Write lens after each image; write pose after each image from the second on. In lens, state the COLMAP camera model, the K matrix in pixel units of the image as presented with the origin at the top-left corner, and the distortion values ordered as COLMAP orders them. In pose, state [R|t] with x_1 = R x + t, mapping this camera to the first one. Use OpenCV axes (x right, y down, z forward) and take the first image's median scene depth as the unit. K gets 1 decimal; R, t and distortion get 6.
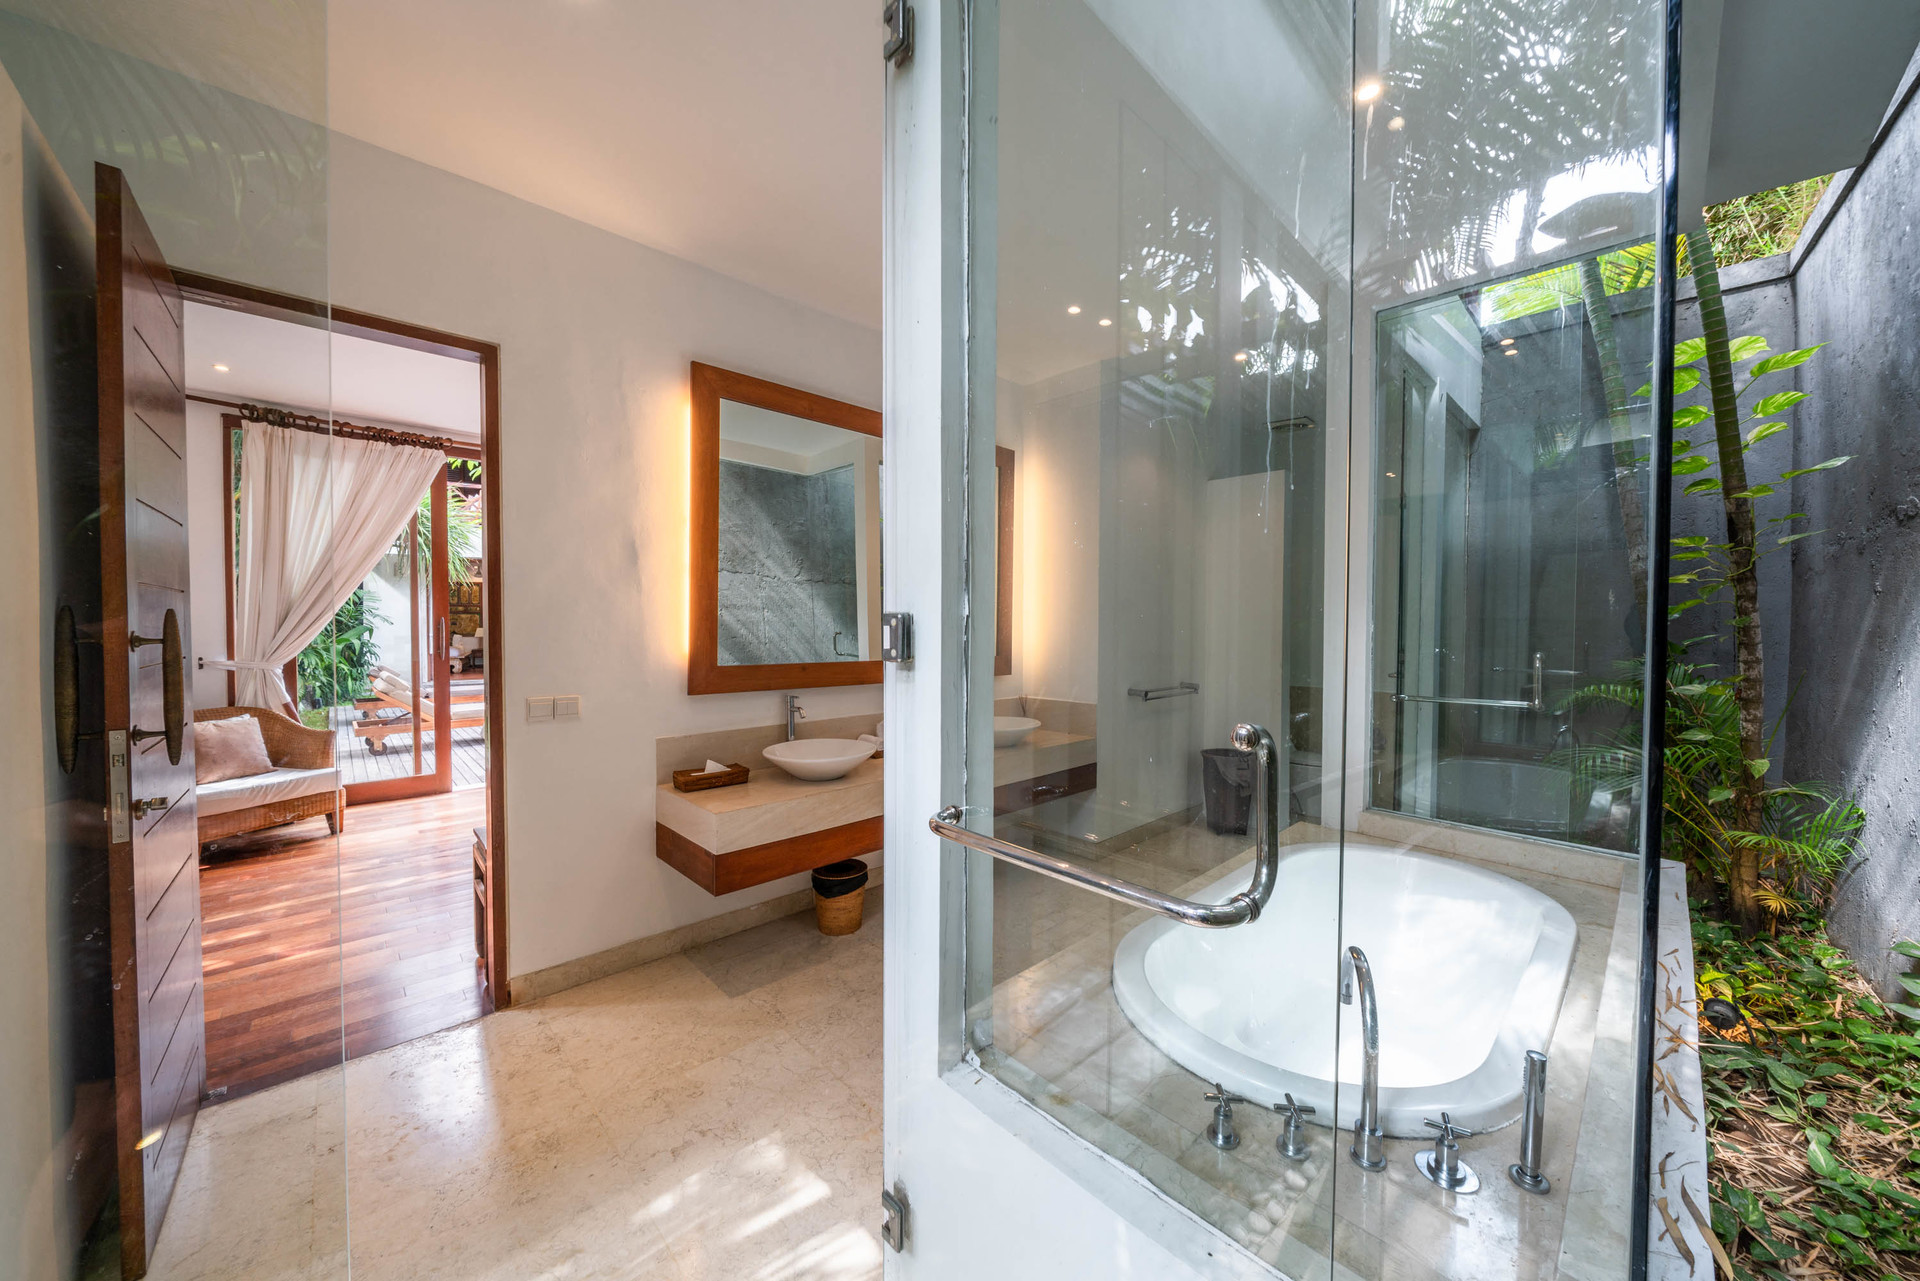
lens RADIAL K [[669.3, 0, 960.4], [0, 669.3, 636.0], [0, 0, 1]] dist [-0.007717, -0.000085]
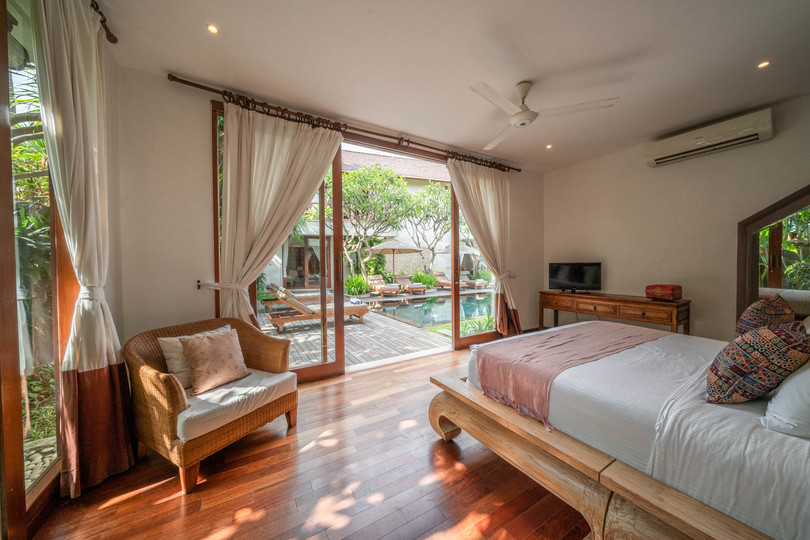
lens RADIAL K [[282.4, 0, 405.2], [0, 282.4, 268.1], [0, 0, 1]] dist [-0.007717, -0.000085]
pose [[0.973383, -0.011703, -0.228885, -0.624859], [0.009762, 0.999906, -0.009613, 0.017148], [0.228976, 0.007123, 0.973406, 0.554550]]
